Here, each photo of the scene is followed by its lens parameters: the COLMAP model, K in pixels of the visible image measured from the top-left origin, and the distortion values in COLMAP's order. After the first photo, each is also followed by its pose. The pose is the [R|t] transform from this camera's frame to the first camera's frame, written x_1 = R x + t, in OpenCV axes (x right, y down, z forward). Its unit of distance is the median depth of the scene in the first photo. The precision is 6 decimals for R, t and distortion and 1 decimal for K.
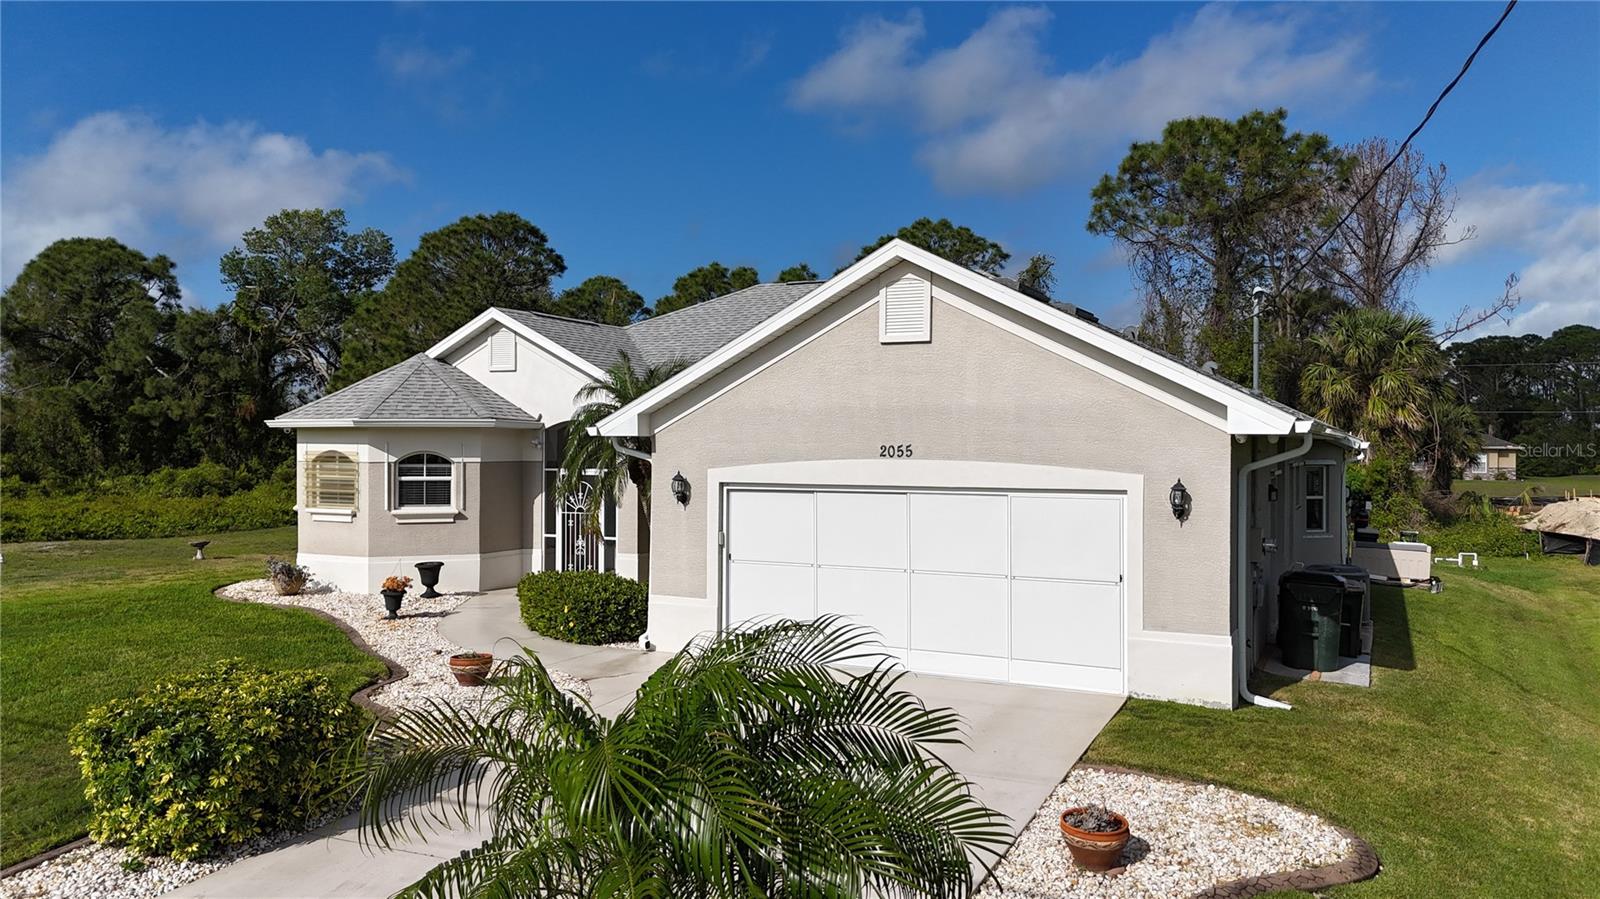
lens RADIAL K [[1167.8, 0, 800.0], [0, 1167.8, 449.5], [0, 0, 1]] dist [0.064758, -0.063393]
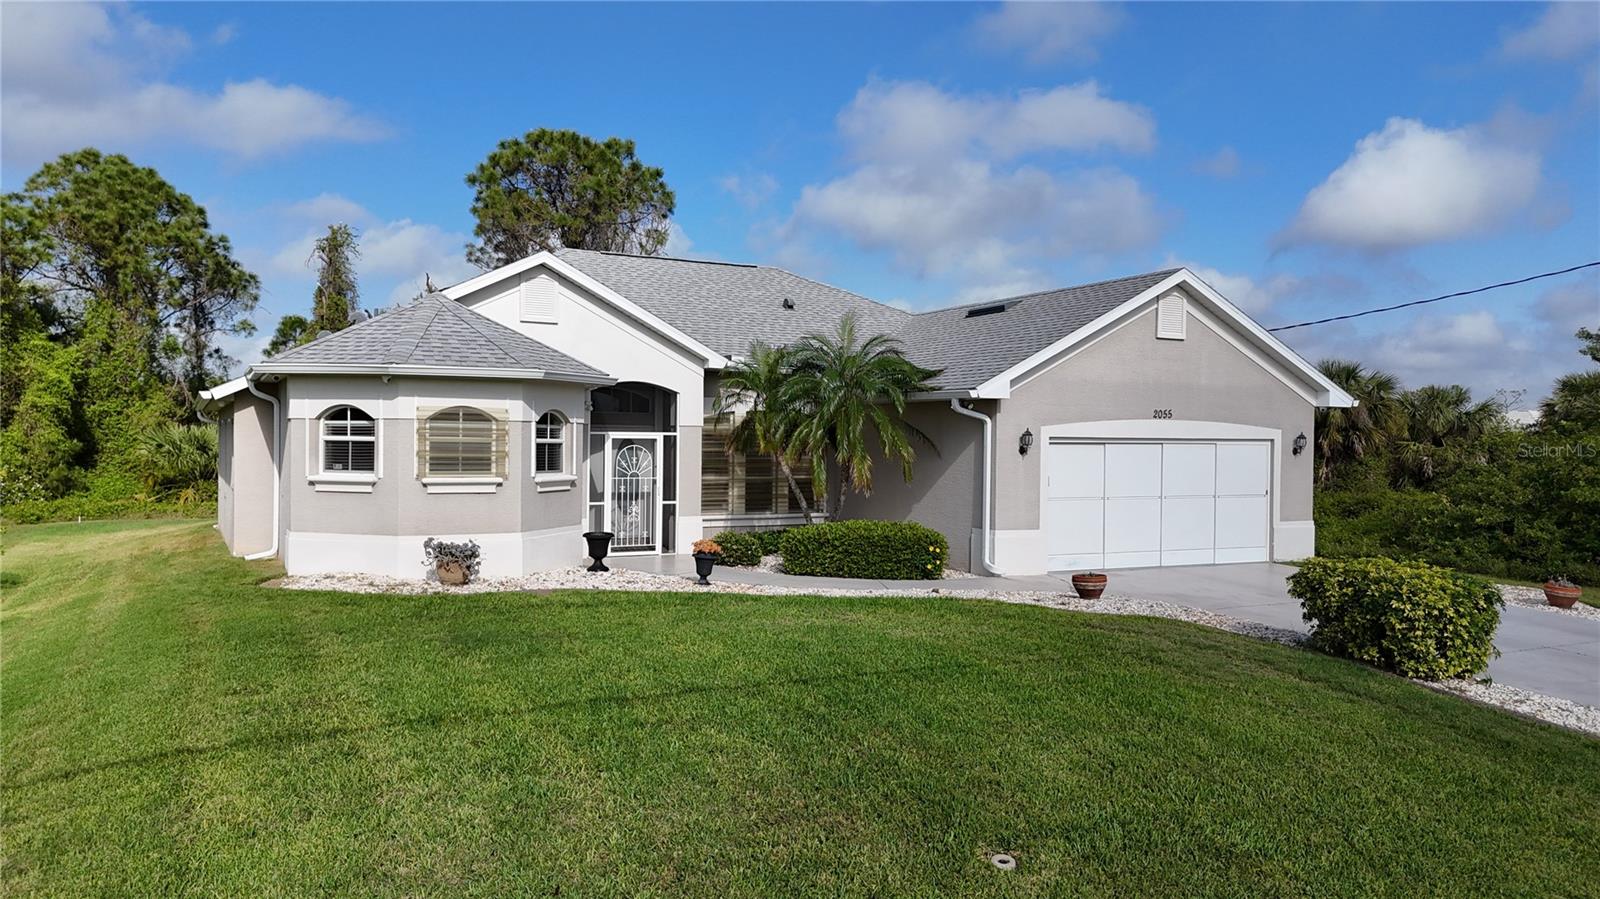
lens RADIAL K [[1173.3, 0, 800.0], [0, 1173.3, 449.5], [0, 0, 1]] dist [0.081598, -0.083816]
pose [[0.600355, -0.003796, 0.799724, -0.913637], [-0.003076, 0.999970, 0.007055, 0.024465], [-0.799728, -0.006695, 0.600326, 0.324353]]
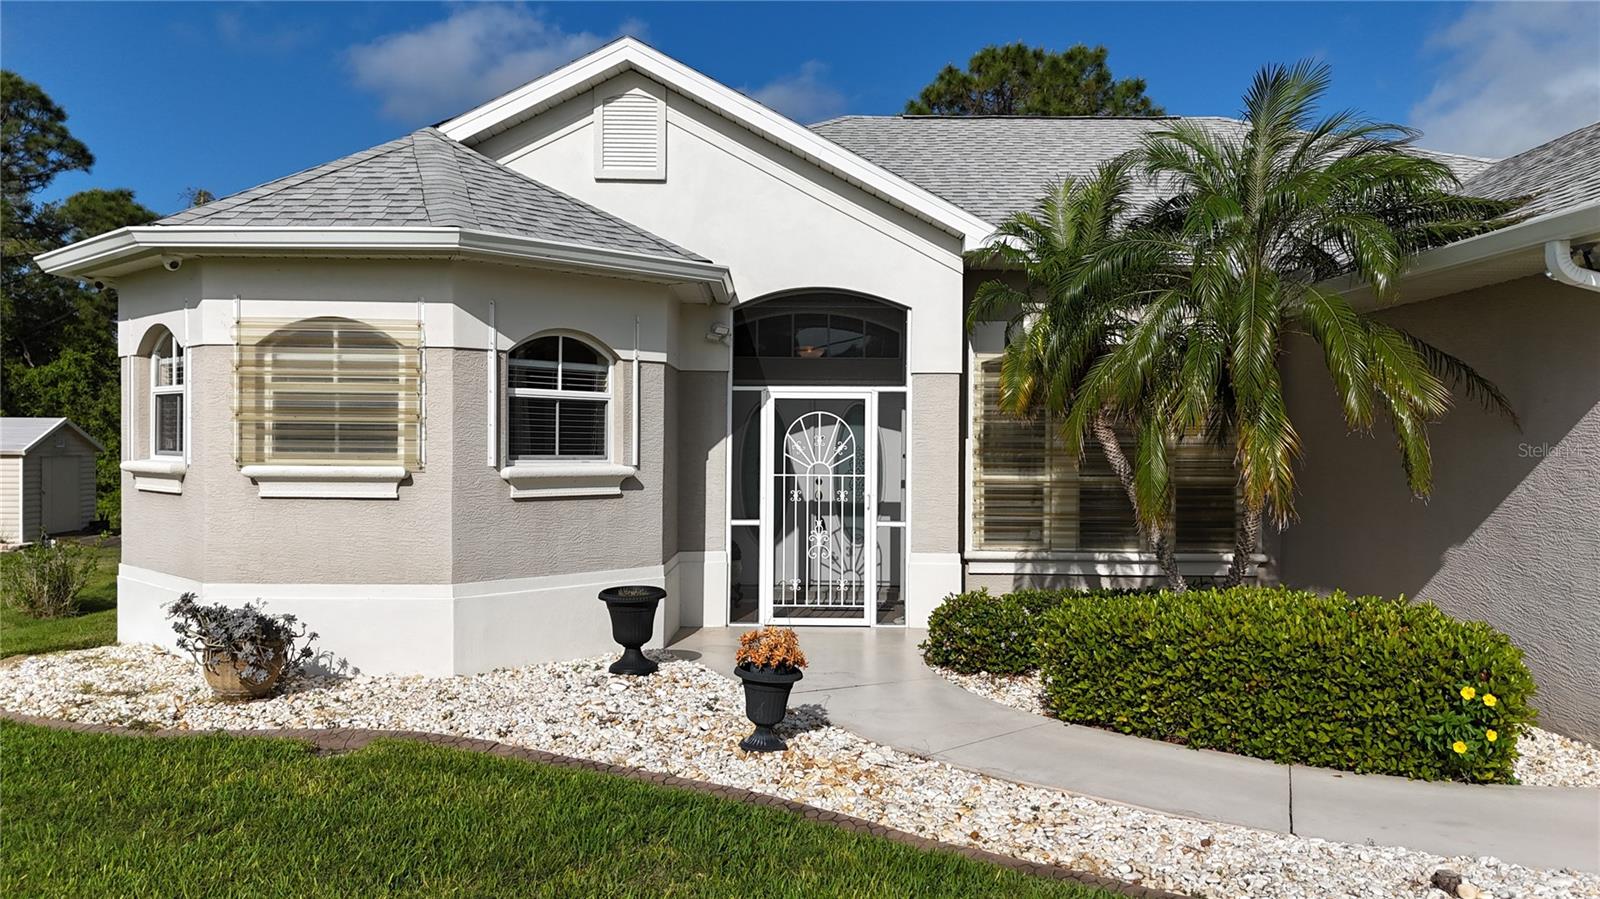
lens RADIAL K [[1173.3, 0, 800.0], [0, 1173.3, 449.5], [0, 0, 1]] dist [0.081598, -0.083816]
pose [[0.898127, 0.001221, 0.439735, -0.431673], [-0.002010, 0.999997, 0.001329, 0.044274], [-0.439732, -0.002078, 0.898127, 0.579549]]
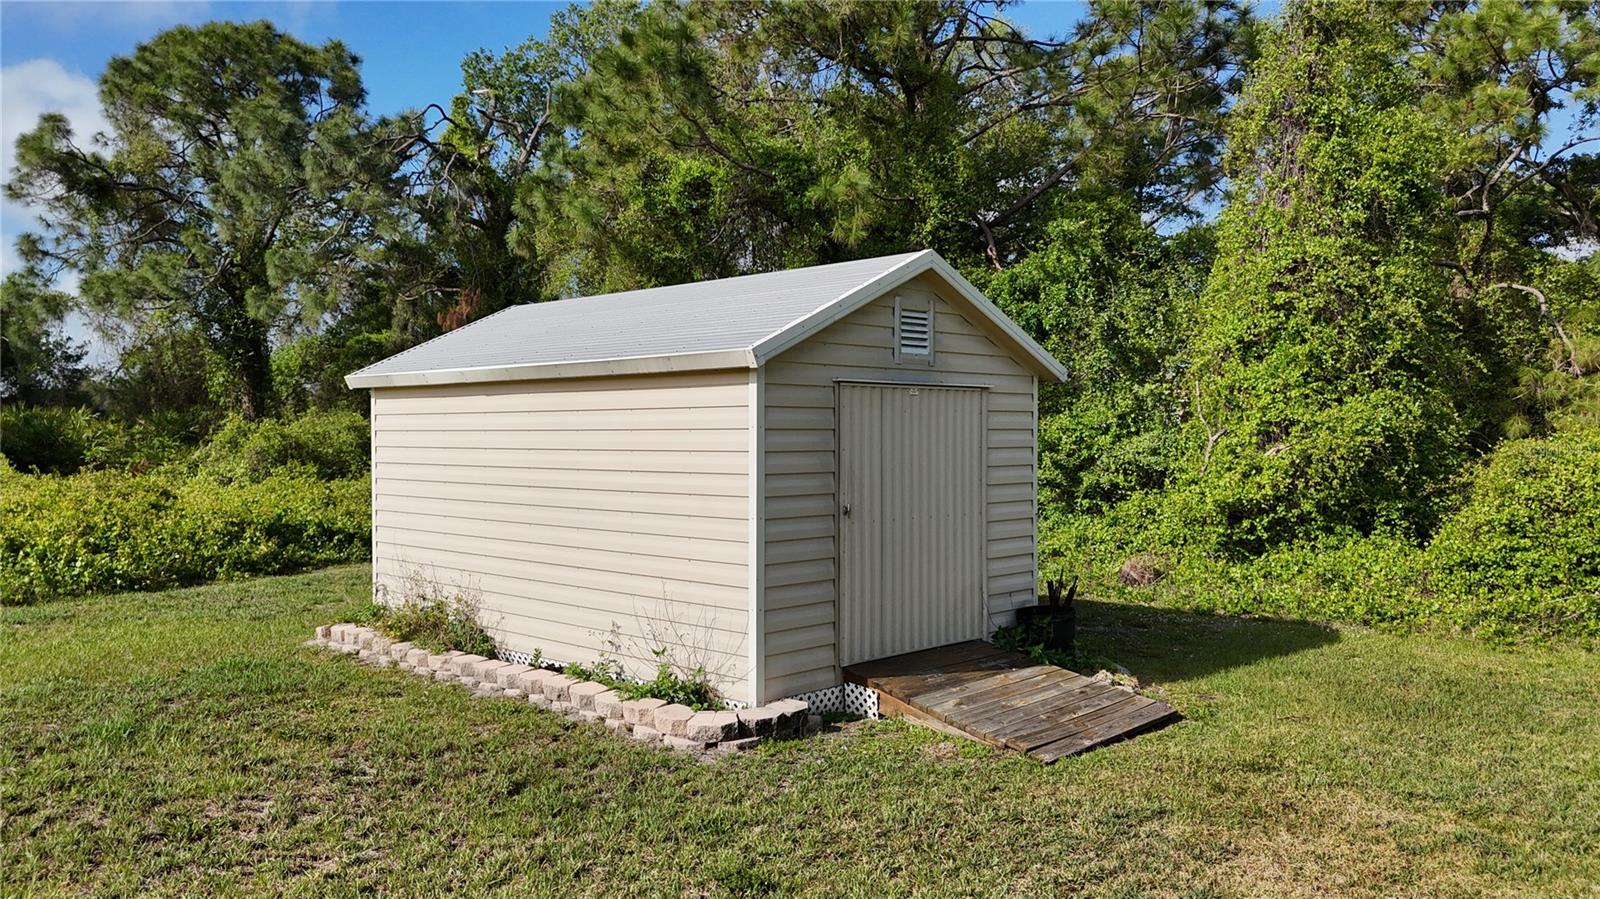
lens RADIAL K [[1173.3, 0, 800.0], [0, 1173.3, 449.5], [0, 0, 1]] dist [0.081598, -0.083816]
pose [[0.934891, 0.000132, -0.354936, -0.493196], [-0.000103, 1.000000, 0.000099, 0.079268], [0.354936, -0.000056, 0.934891, 1.917441]]
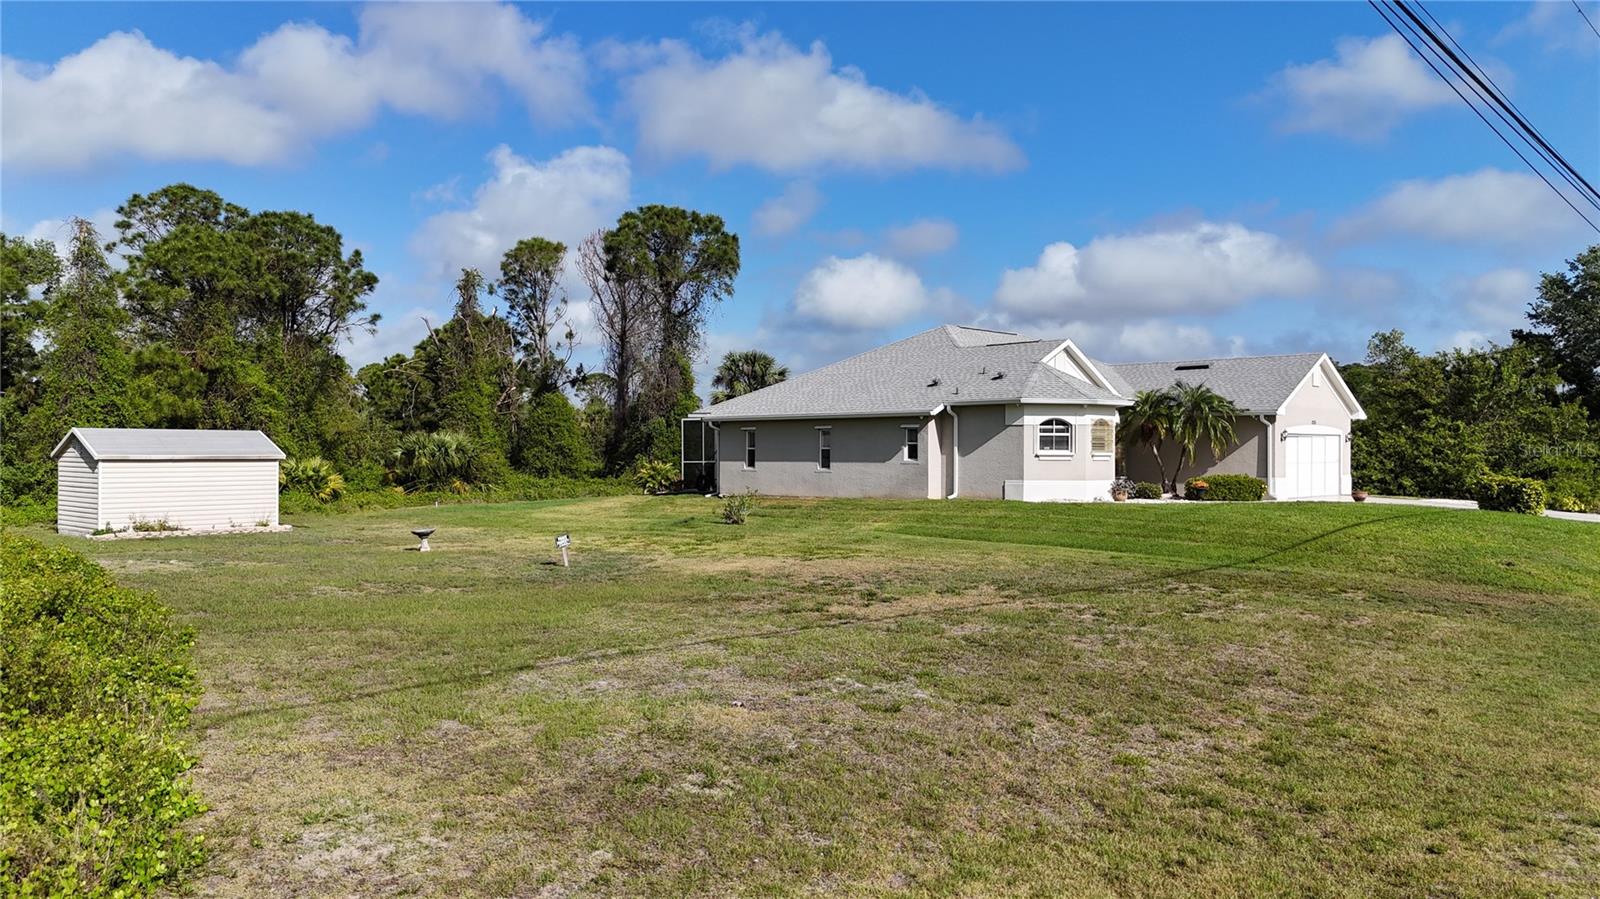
lens RADIAL K [[1173.3, 0, 800.0], [0, 1173.3, 449.5], [0, 0, 1]] dist [0.081598, -0.083816]
pose [[0.292889, -0.001774, 0.956145, -2.163566], [0.003671, 0.999993, 0.000731, 0.042692], [-0.956139, 0.003296, 0.292893, 0.921528]]
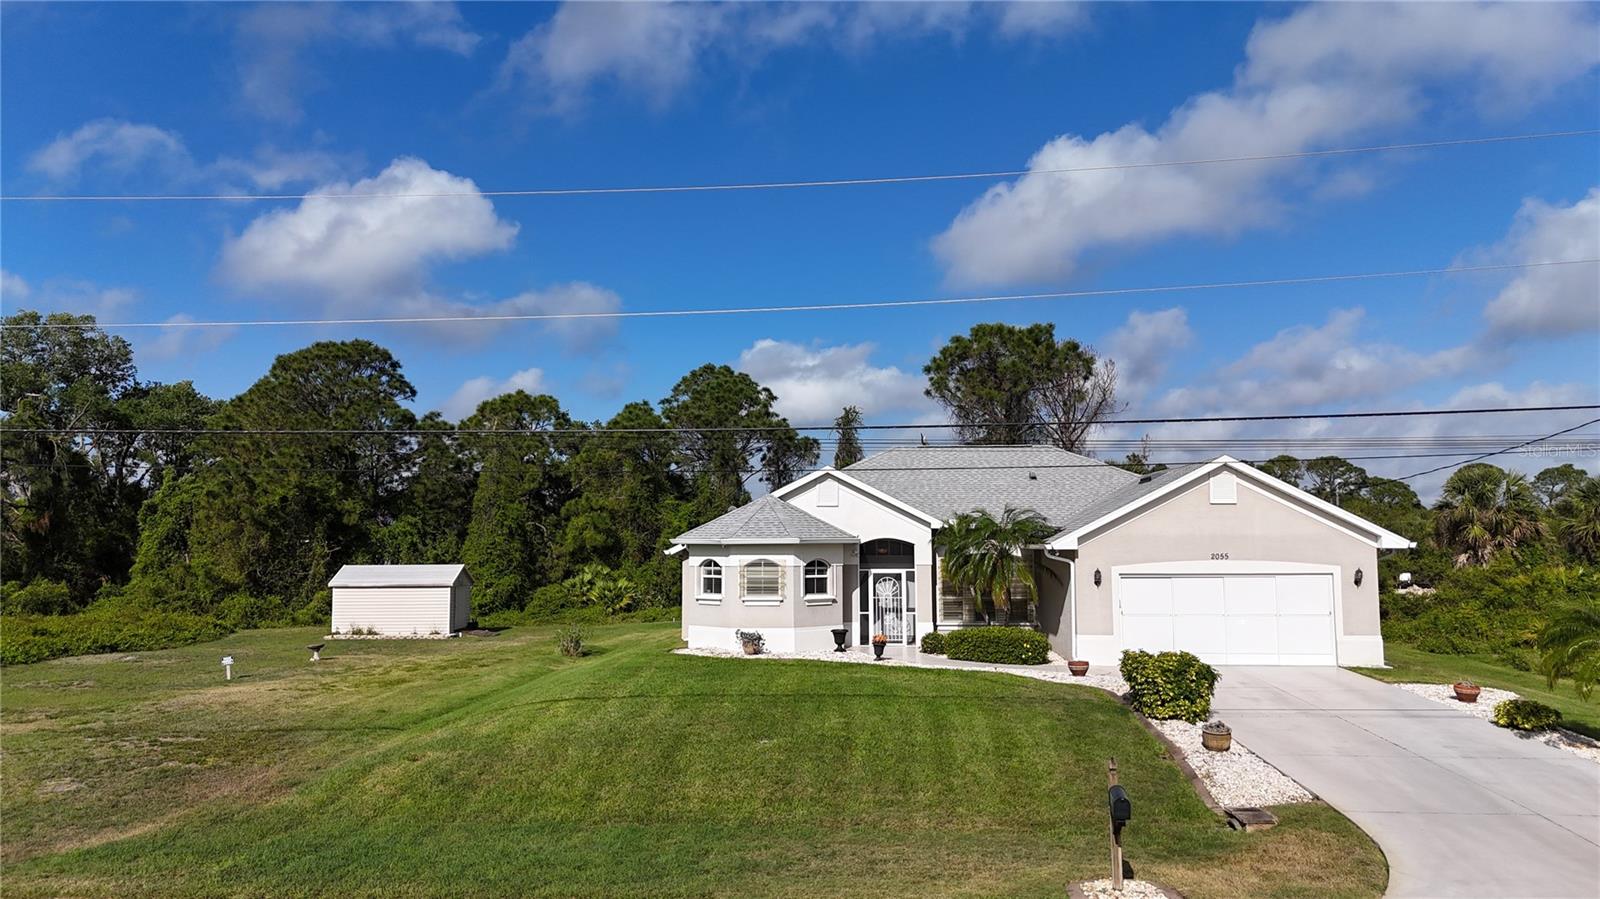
lens RADIAL K [[1167.8, 0, 800.0], [0, 1167.8, 449.5], [0, 0, 1]] dist [0.064758, -0.063393]
pose [[0.917237, 0.028463, 0.397324, -0.961189], [0.008115, 0.995902, -0.090077, -0.003567], [-0.398259, 0.085846, 0.913247, -0.415252]]
